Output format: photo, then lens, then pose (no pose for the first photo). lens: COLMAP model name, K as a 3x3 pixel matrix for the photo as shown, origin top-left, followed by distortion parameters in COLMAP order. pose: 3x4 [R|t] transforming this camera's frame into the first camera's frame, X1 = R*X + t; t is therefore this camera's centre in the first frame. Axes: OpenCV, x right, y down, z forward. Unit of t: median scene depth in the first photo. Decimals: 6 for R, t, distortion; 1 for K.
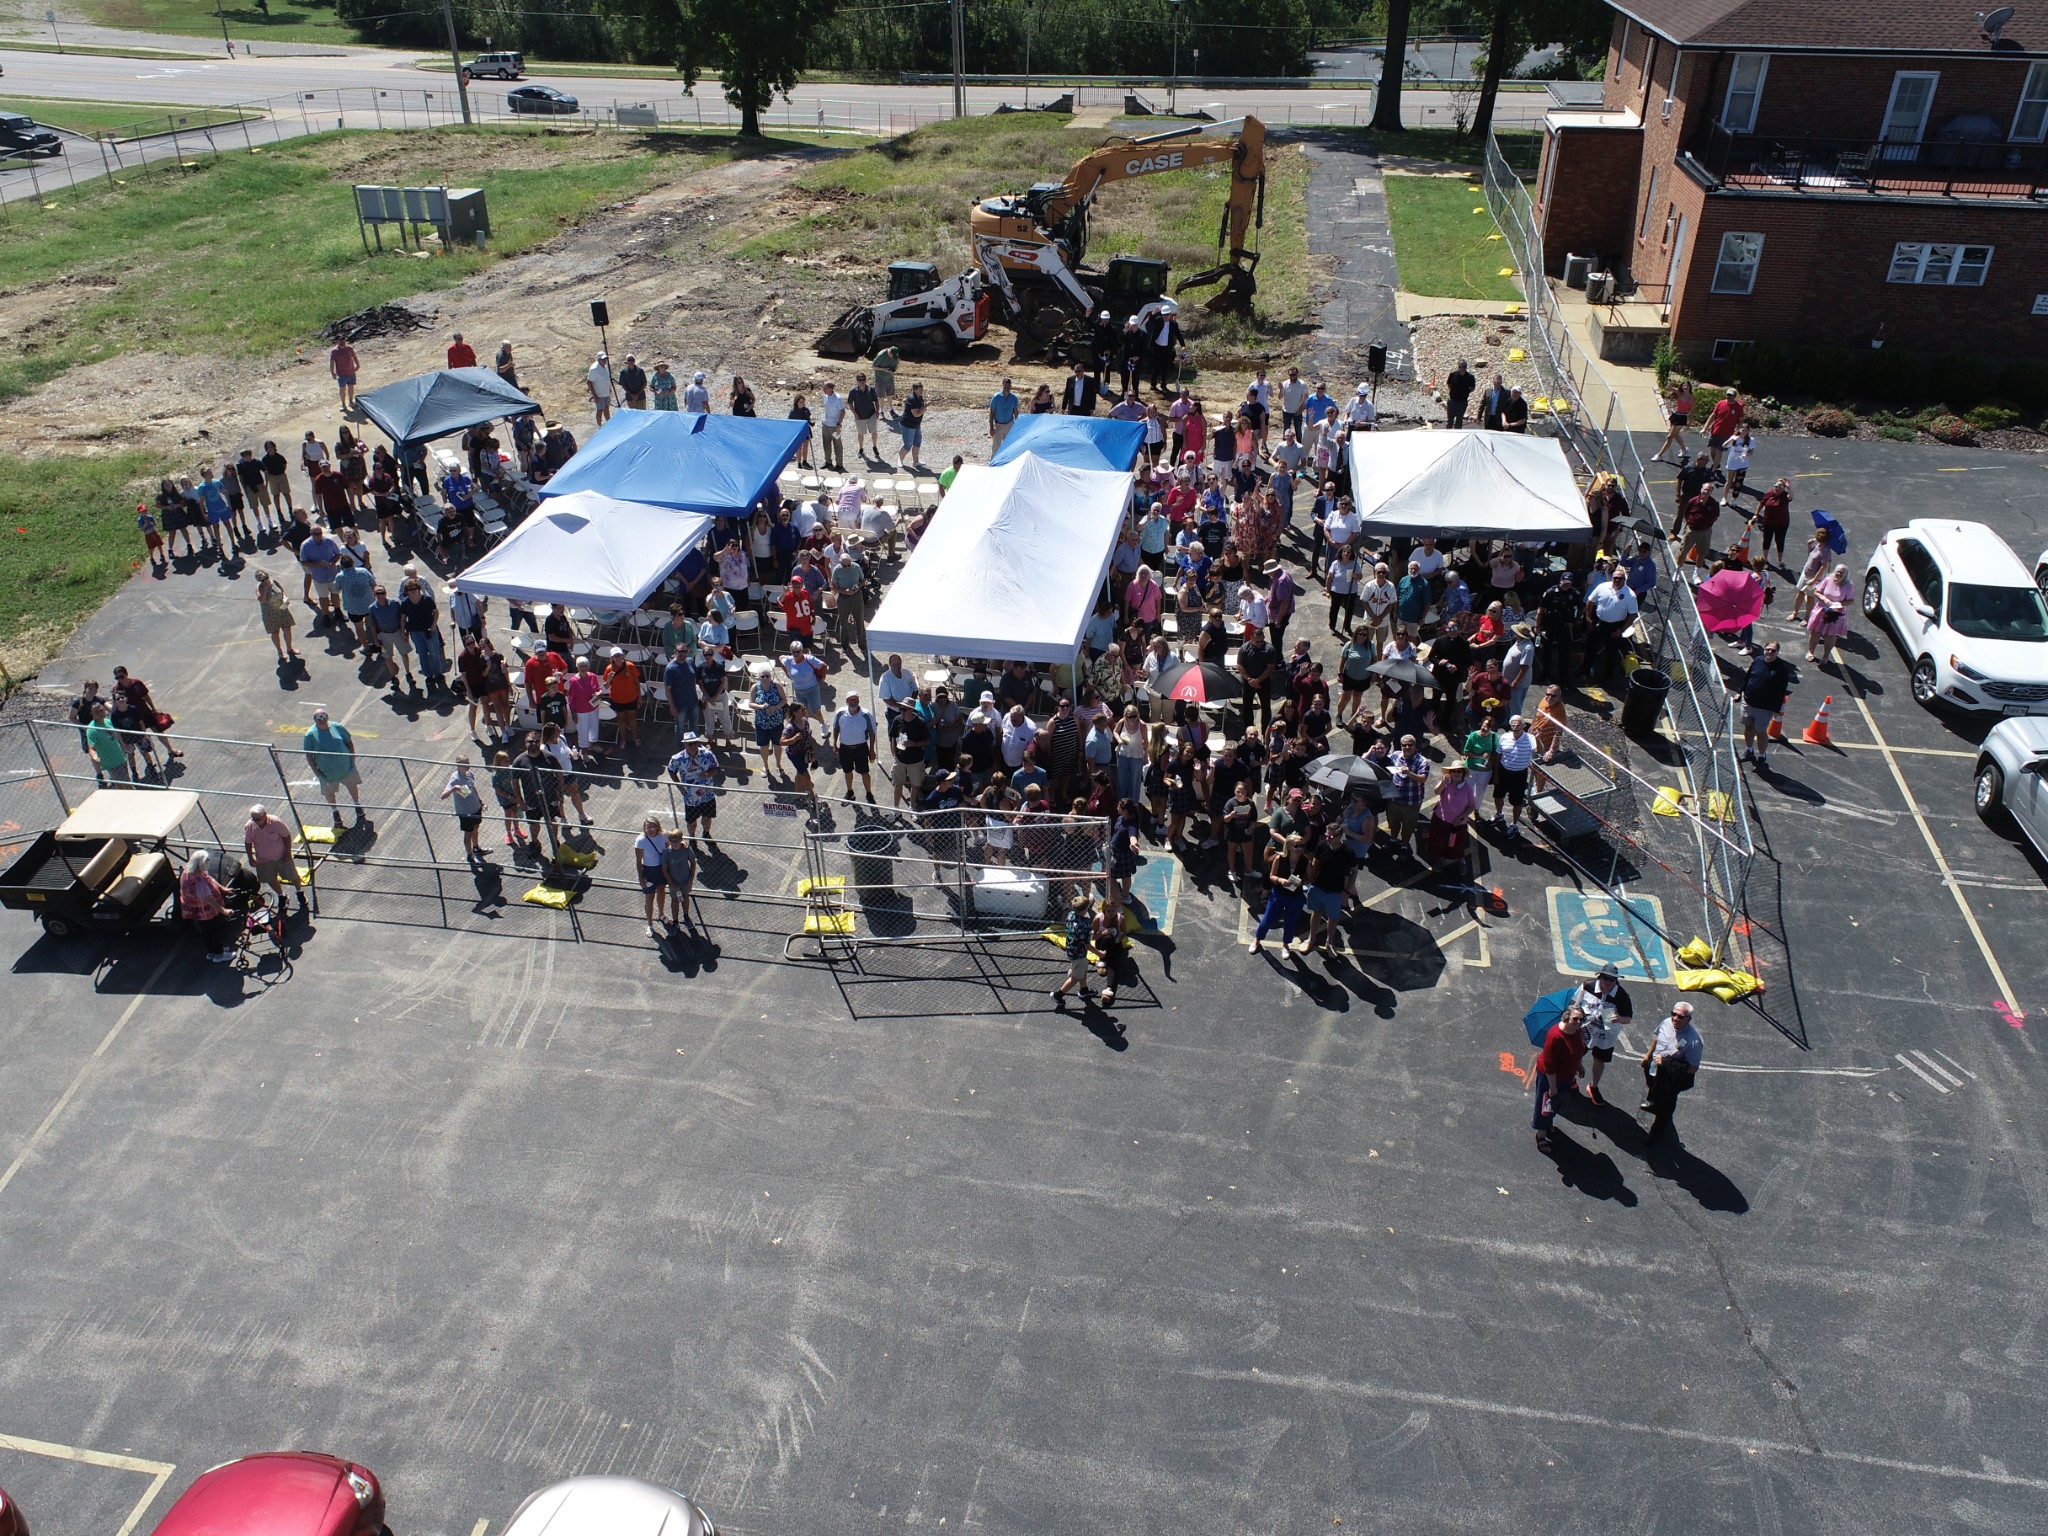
lens RADIAL K [[1562.4, 0, 1017.6], [0, 1562.4, 776.2], [0, 0, 1]] dist [-0.013381, 0.007876]
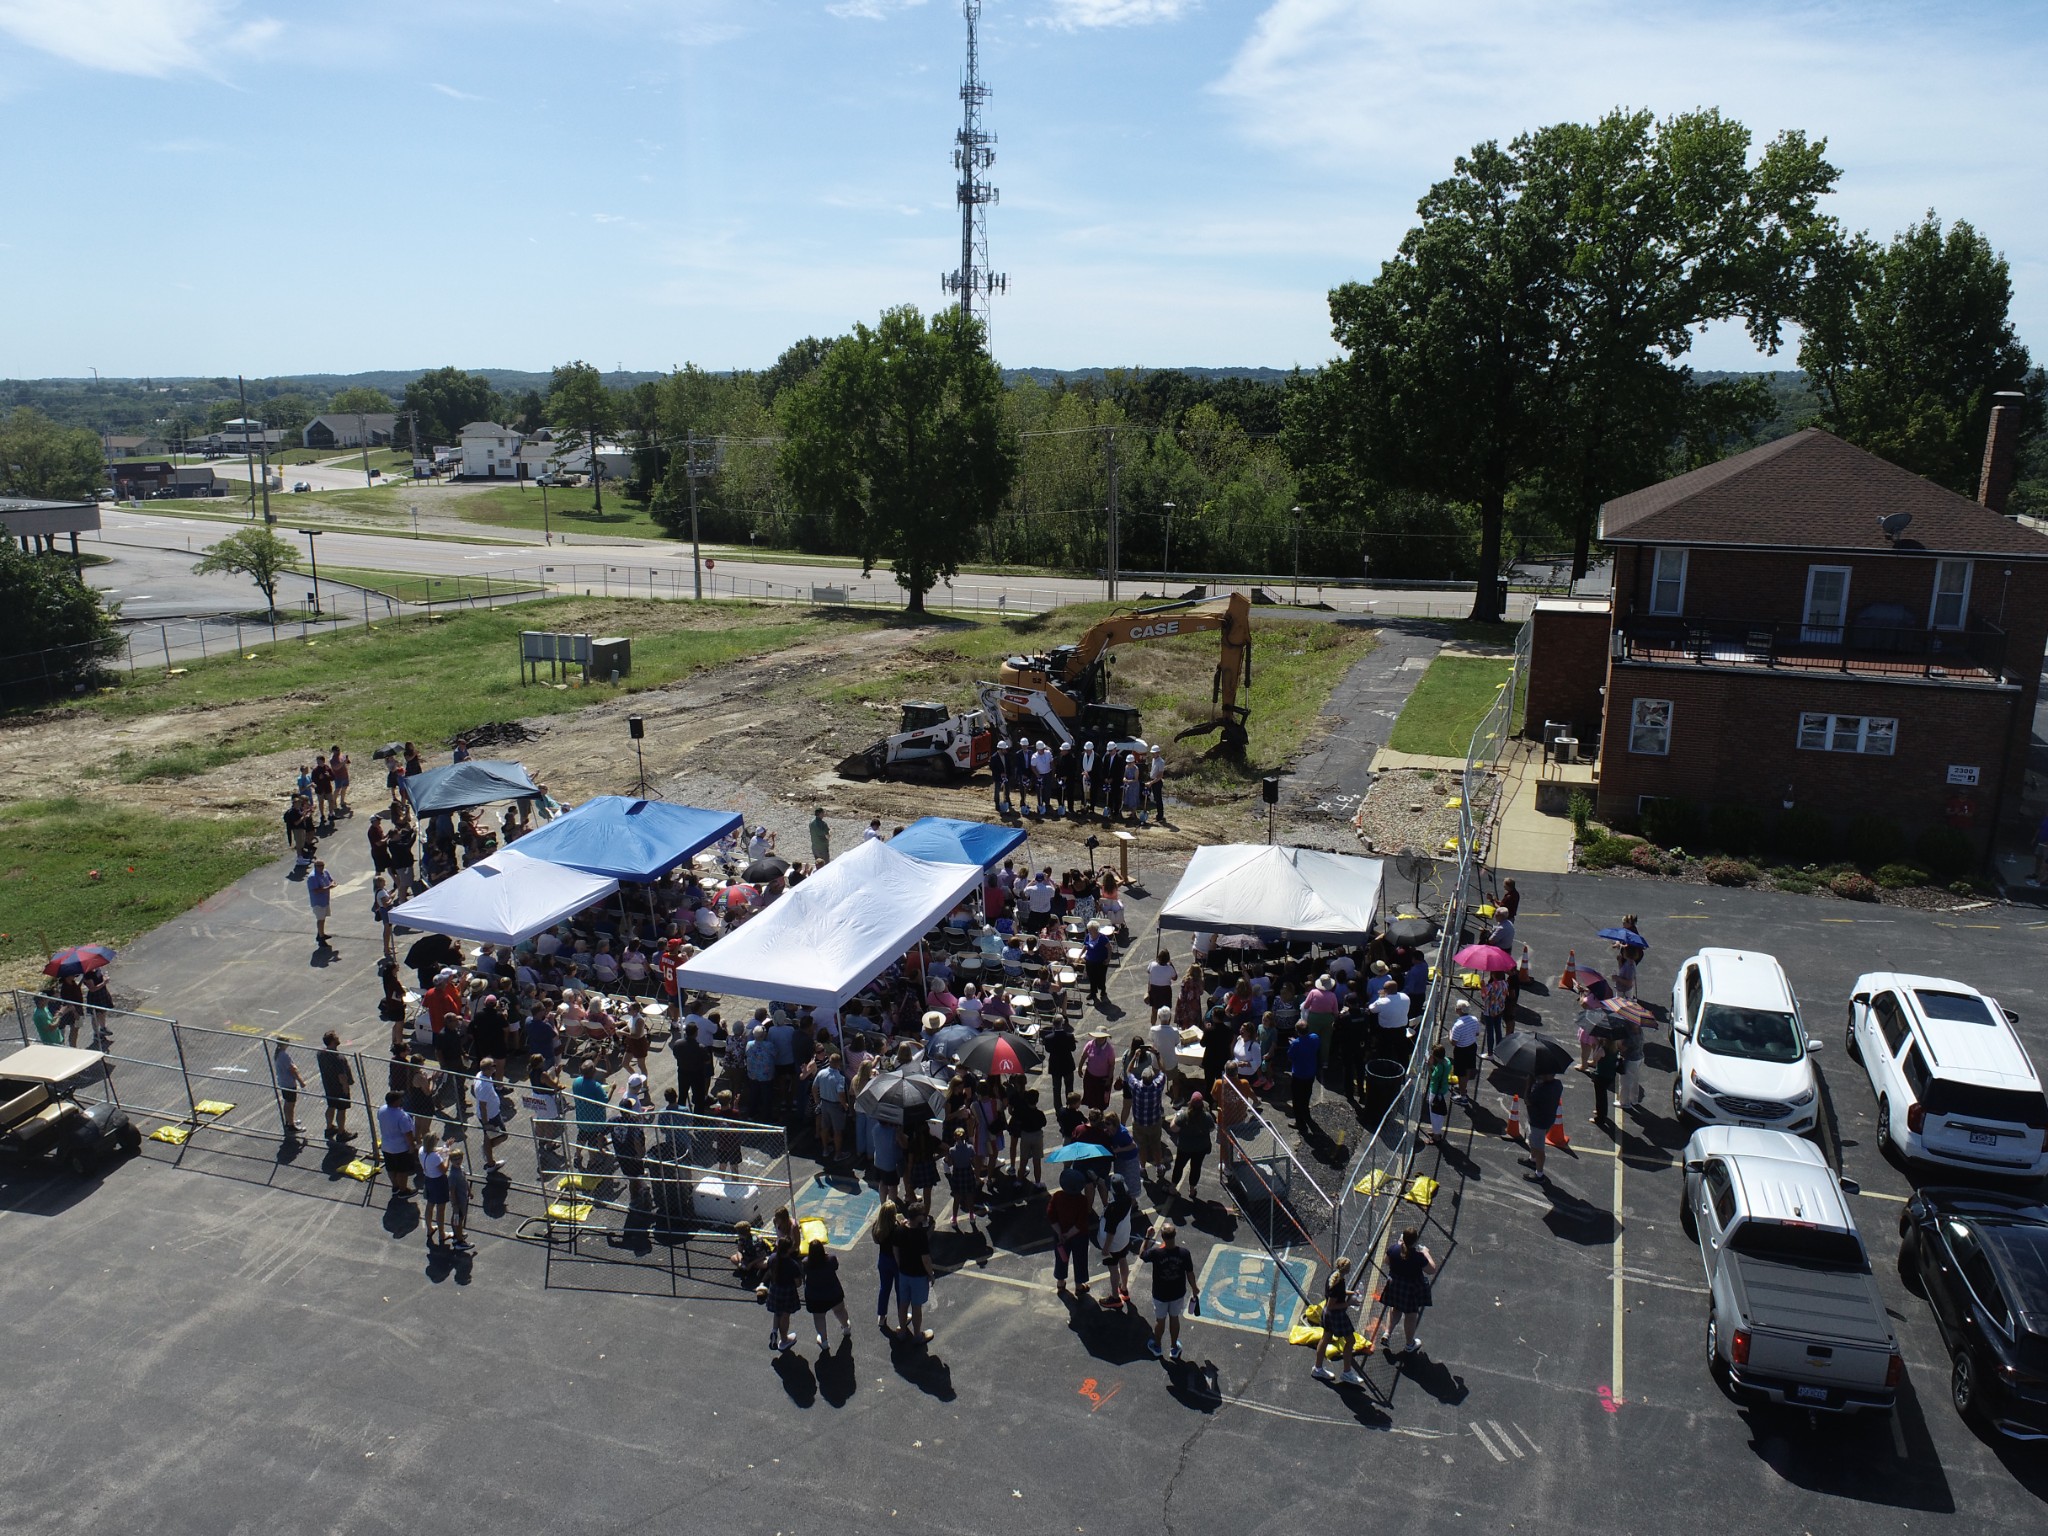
lens RADIAL K [[1562.4, 0, 1017.6], [0, 1562.4, 776.2], [0, 0, 1]] dist [-0.013381, 0.007876]
pose [[0.983771, 0.045262, -0.173624, 0.215753], [-0.094324, 0.953621, -0.285851, 0.047994], [0.152633, 0.297589, 0.942414, -0.061657]]
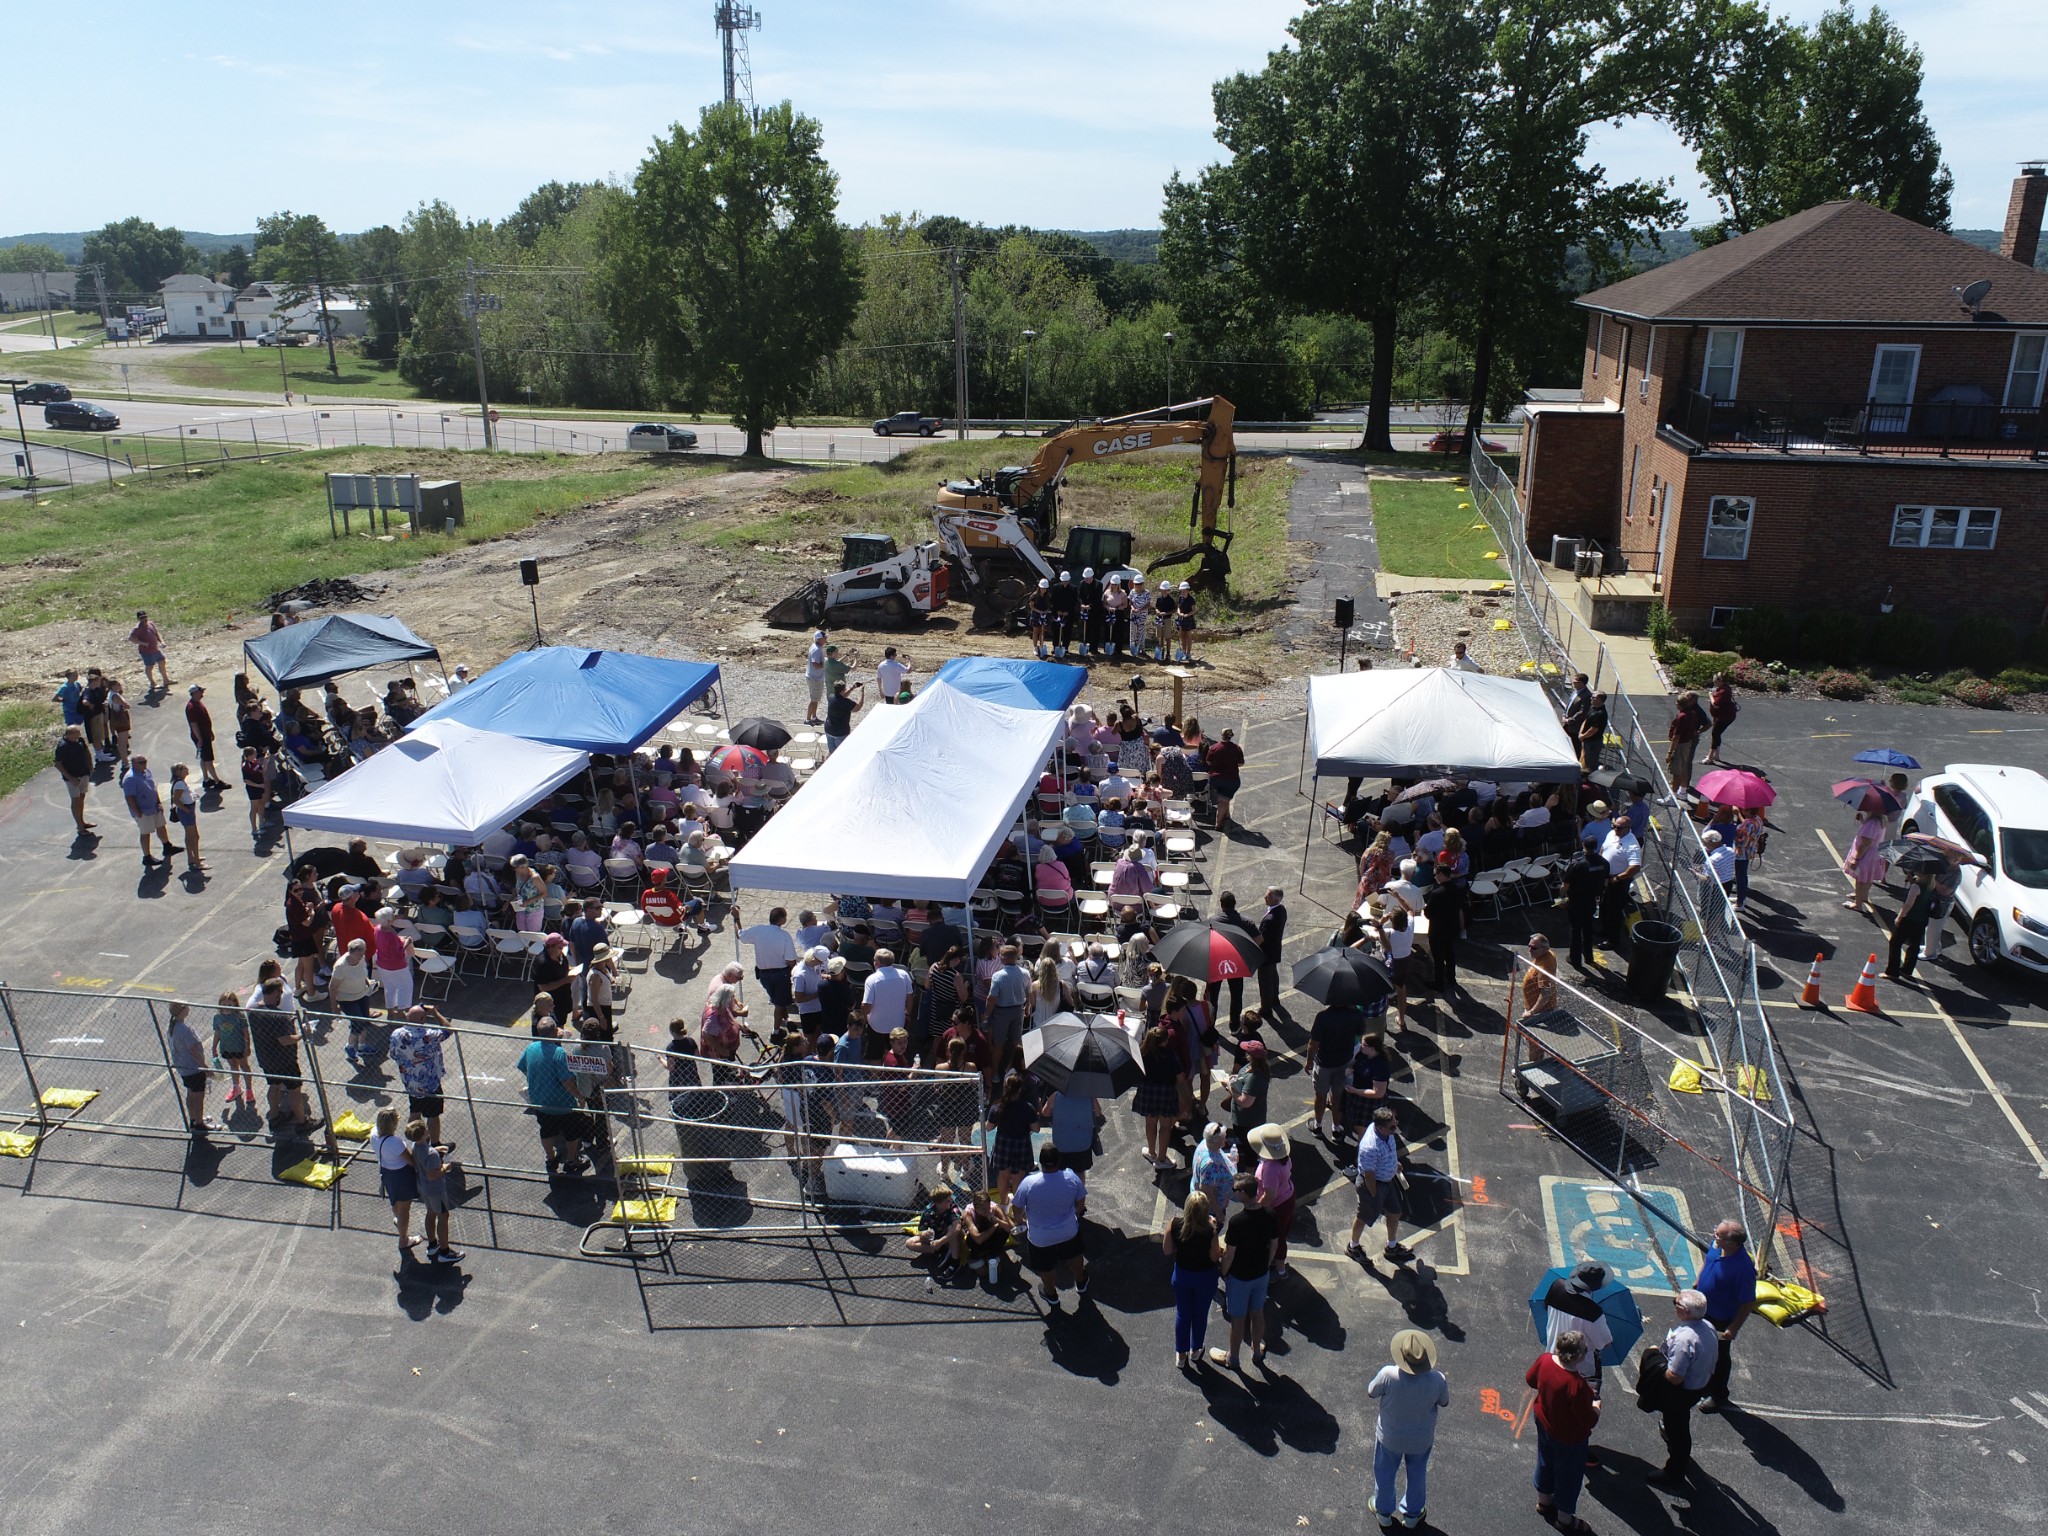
lens RADIAL K [[1562.4, 0, 1017.6], [0, 1562.4, 776.2], [0, 0, 1]] dist [-0.013381, 0.007876]
pose [[0.999762, 0.006909, -0.020700, 0.049041], [-0.011215, 0.976371, -0.215810, 0.026562], [0.018720, 0.215991, 0.976216, 0.096422]]
